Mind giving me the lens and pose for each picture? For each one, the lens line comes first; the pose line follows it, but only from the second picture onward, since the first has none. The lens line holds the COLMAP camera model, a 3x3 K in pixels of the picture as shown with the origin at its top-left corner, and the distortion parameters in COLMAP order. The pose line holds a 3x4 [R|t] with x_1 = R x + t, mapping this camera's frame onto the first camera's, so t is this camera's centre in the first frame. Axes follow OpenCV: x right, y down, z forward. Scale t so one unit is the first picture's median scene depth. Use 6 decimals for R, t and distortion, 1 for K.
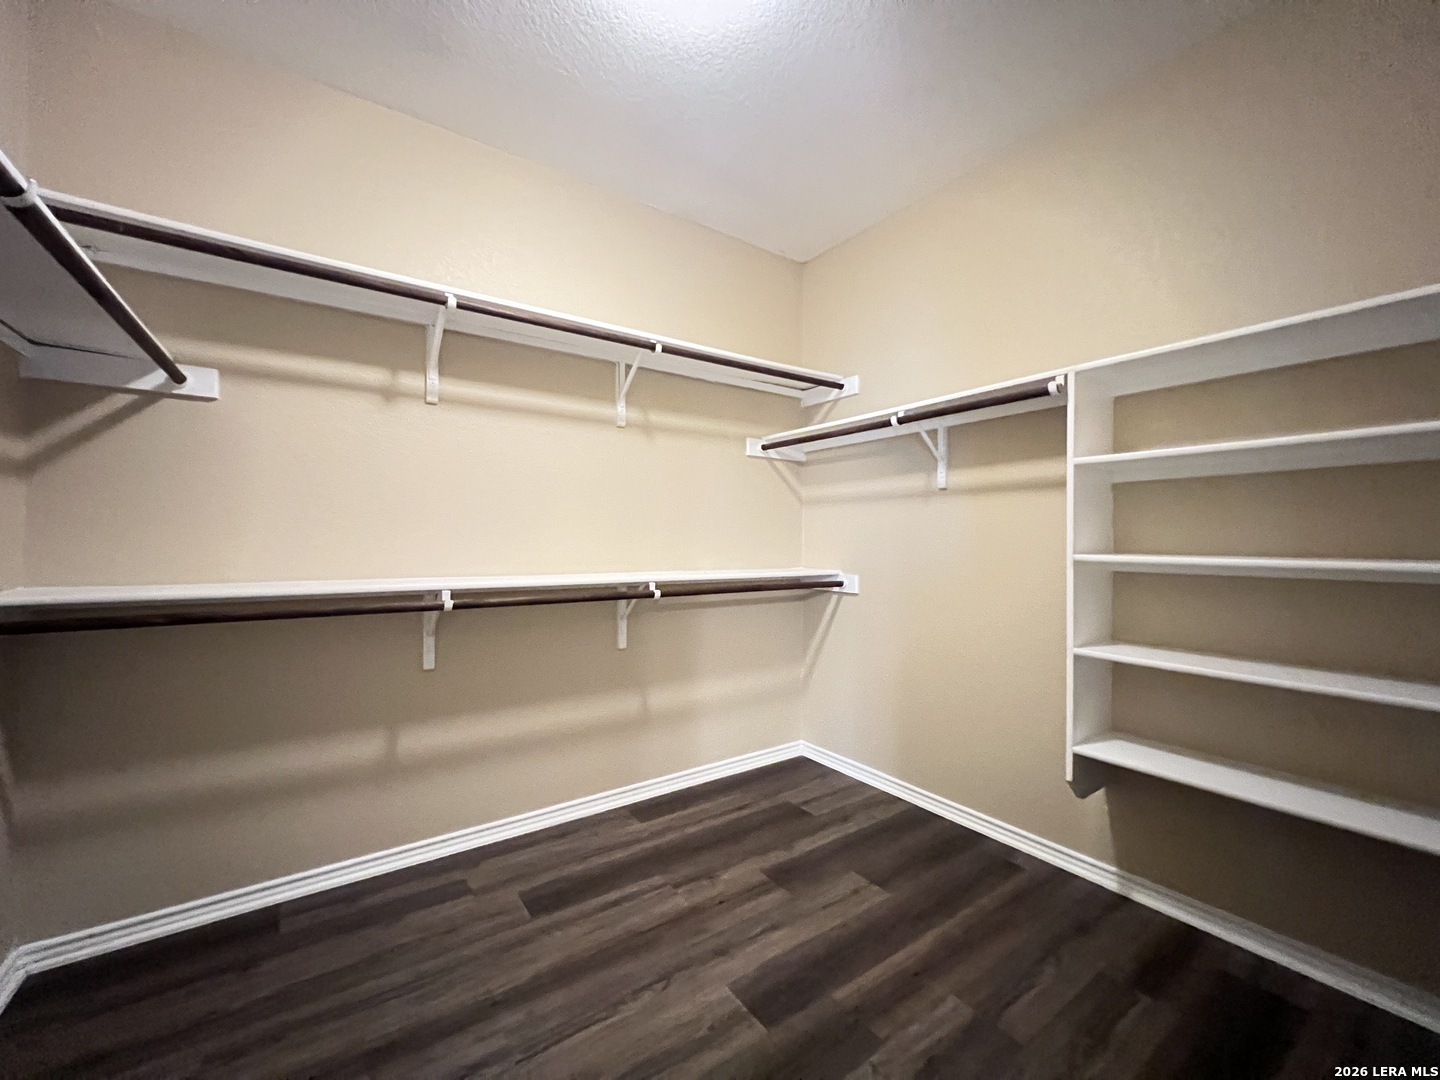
lens RADIAL K [[579.1, 0, 718.2], [0, 579.1, 538.6], [0, 0, 1]] dist [-0.003195, 0.000753]
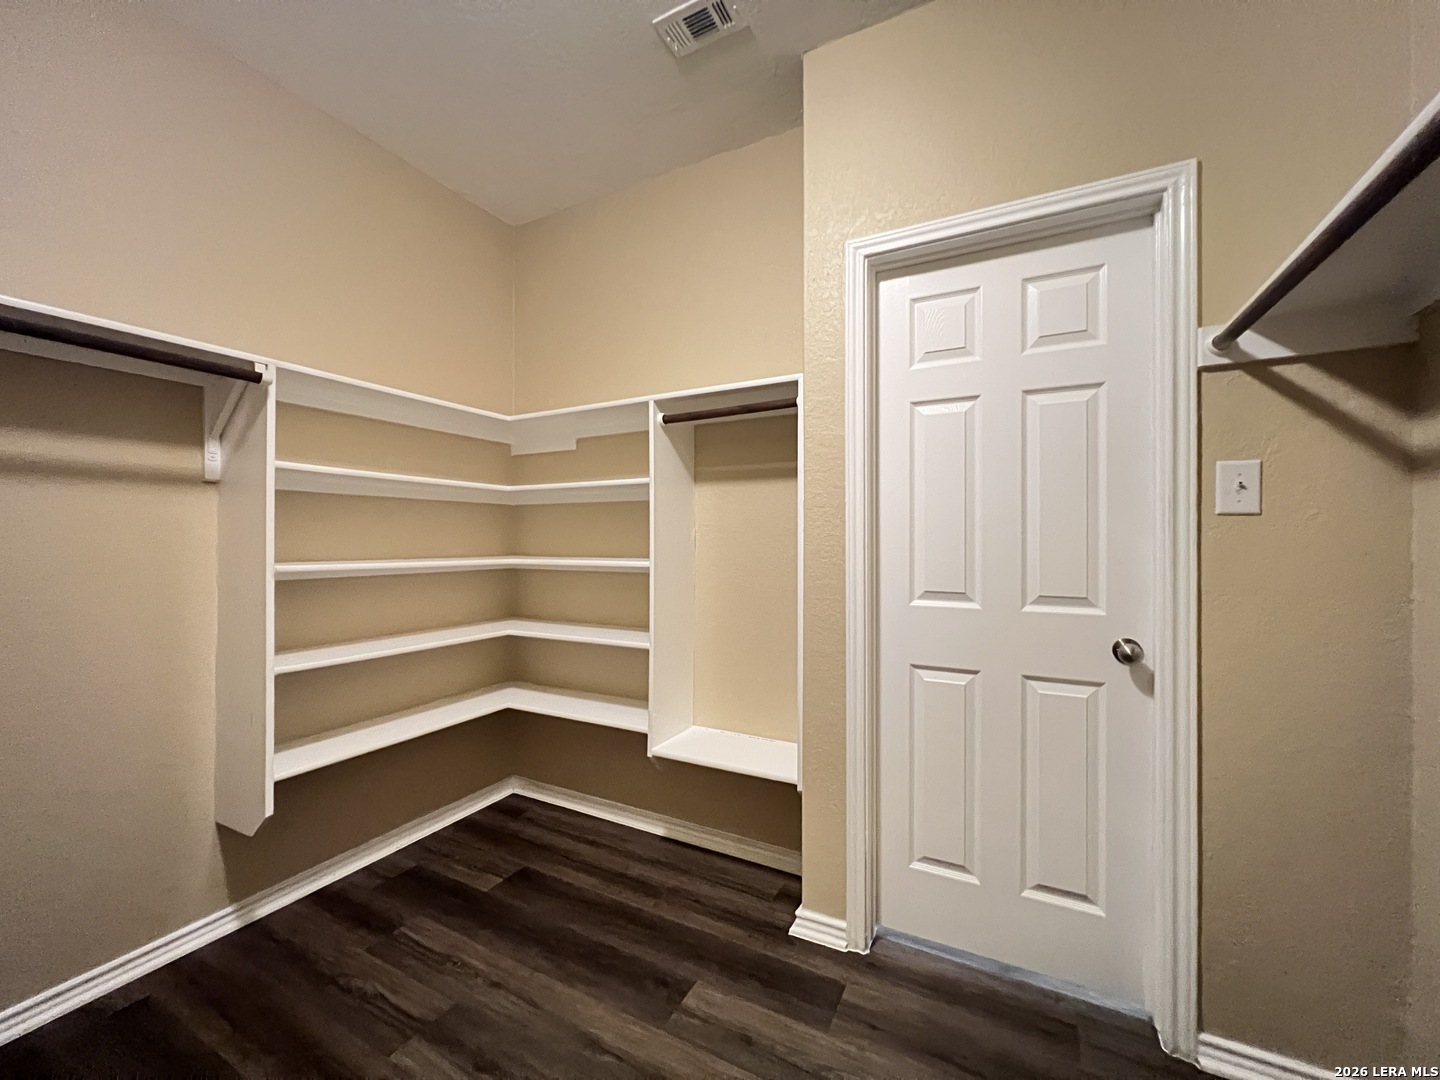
lens RADIAL K [[579.1, 0, 718.2], [0, 579.1, 538.6], [0, 0, 1]] dist [-0.003195, 0.000753]
pose [[-0.451342, -0.001998, 0.892349, -0.519229], [0.001050, 0.999996, 0.002770, -0.016642], [-0.892350, 0.002187, -0.451338, 0.785460]]
